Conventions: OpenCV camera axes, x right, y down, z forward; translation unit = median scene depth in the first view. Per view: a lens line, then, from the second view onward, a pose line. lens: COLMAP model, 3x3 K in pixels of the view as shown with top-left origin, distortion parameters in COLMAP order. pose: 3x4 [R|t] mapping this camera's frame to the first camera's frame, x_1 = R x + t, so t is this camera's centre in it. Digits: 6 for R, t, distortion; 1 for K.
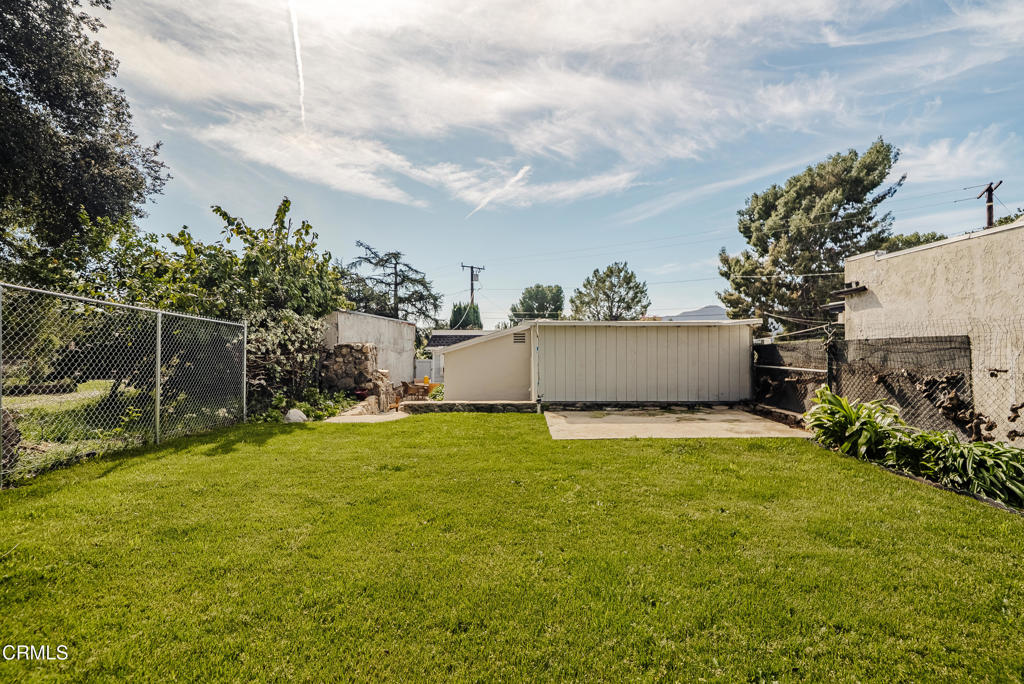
lens RADIAL K [[446.3, 0, 510.3], [0, 446.3, 344.0], [0, 0, 1]] dist [-0.002013, -0.001421]
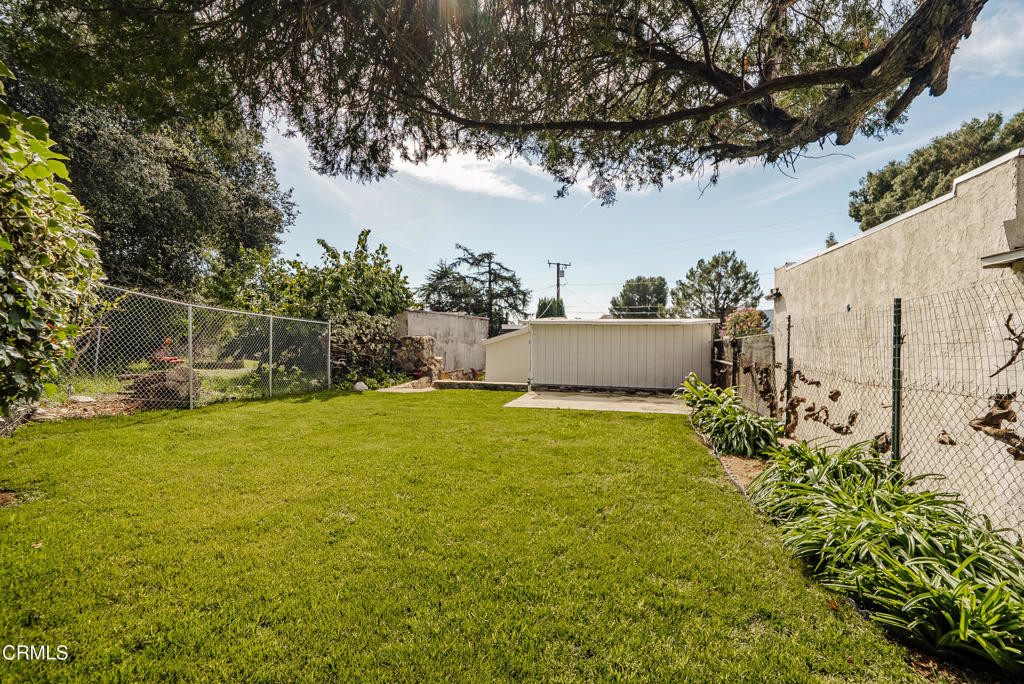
lens RADIAL K [[446.3, 0, 508.7], [0, 446.3, 343.4], [0, 0, 1]] dist [-0.002013, -0.001421]
pose [[0.966571, 0.013518, -0.256042, 0.229460], [-0.009307, 0.999801, 0.017650, -0.005210], [0.256230, -0.014677, 0.966505, -0.175401]]
